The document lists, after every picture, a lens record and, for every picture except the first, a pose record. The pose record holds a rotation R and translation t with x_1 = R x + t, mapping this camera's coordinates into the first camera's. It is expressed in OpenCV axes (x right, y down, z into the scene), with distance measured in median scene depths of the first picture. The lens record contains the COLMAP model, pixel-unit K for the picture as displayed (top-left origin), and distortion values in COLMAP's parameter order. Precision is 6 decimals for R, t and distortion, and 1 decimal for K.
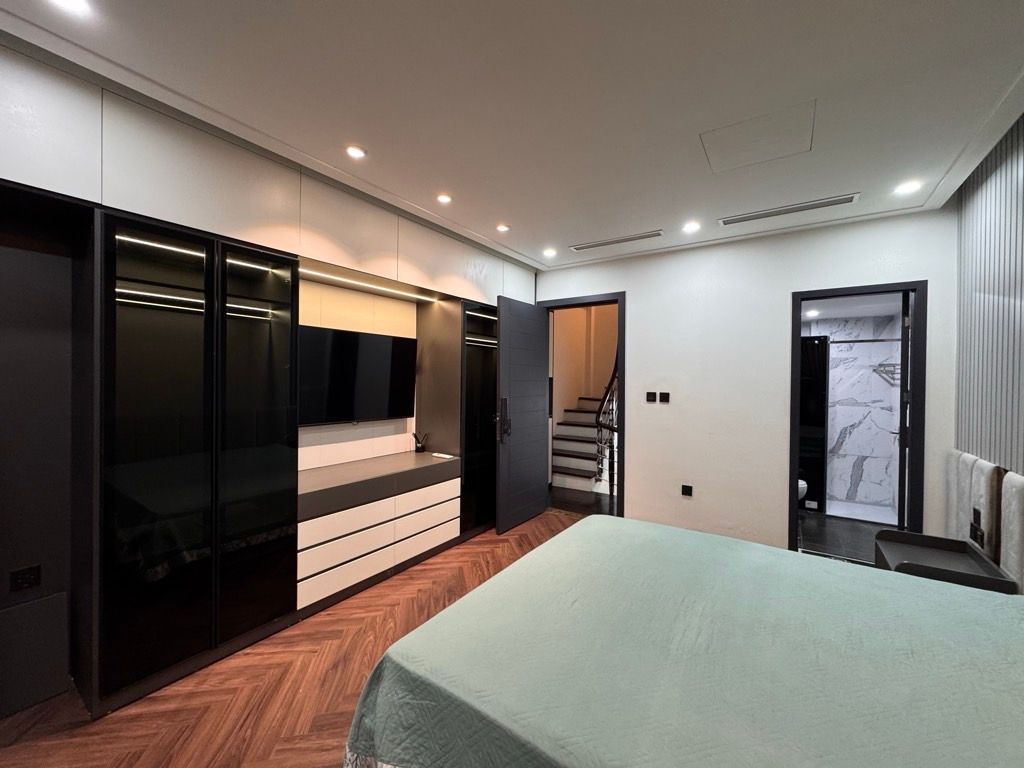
lens RADIAL K [[408.0, 0, 510.7], [0, 408.0, 382.7], [0, 0, 1]] dist [-0.002318, 0.000614]
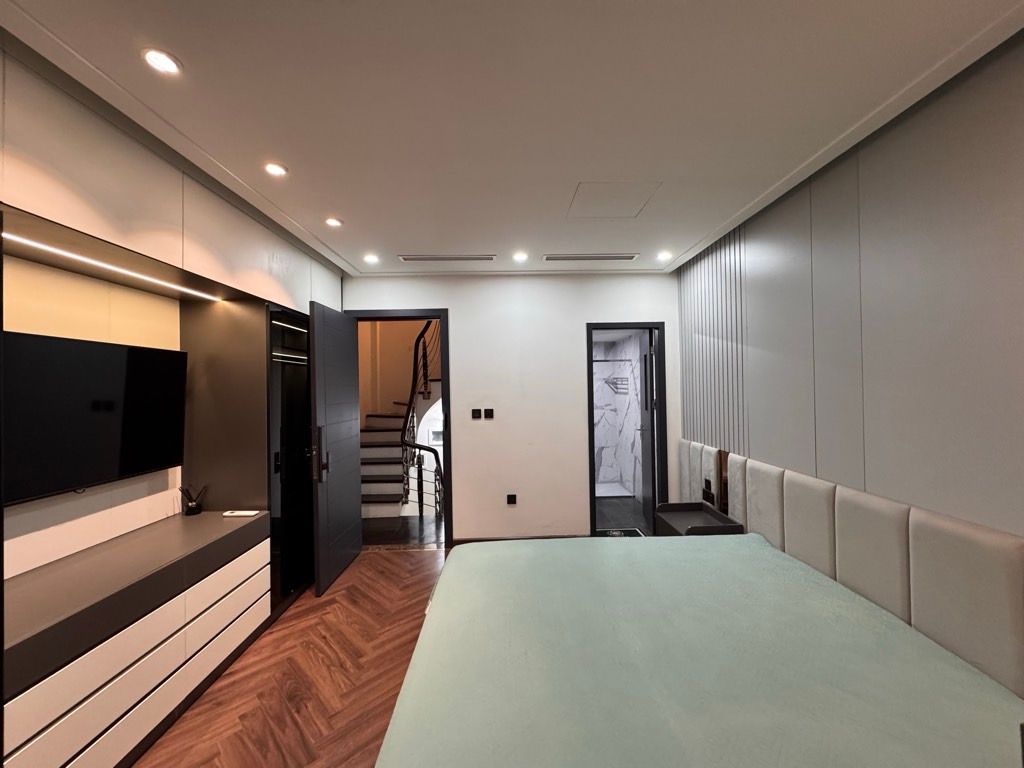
lens RADIAL K [[408.0, 0, 510.7], [0, 408.0, 382.7], [0, 0, 1]] dist [-0.002318, 0.000614]
pose [[0.816463, -0.018911, 0.577089, -0.188110], [0.031124, 0.999452, -0.011283, -0.031045], [-0.576559, 0.027173, 0.816604, 0.118534]]
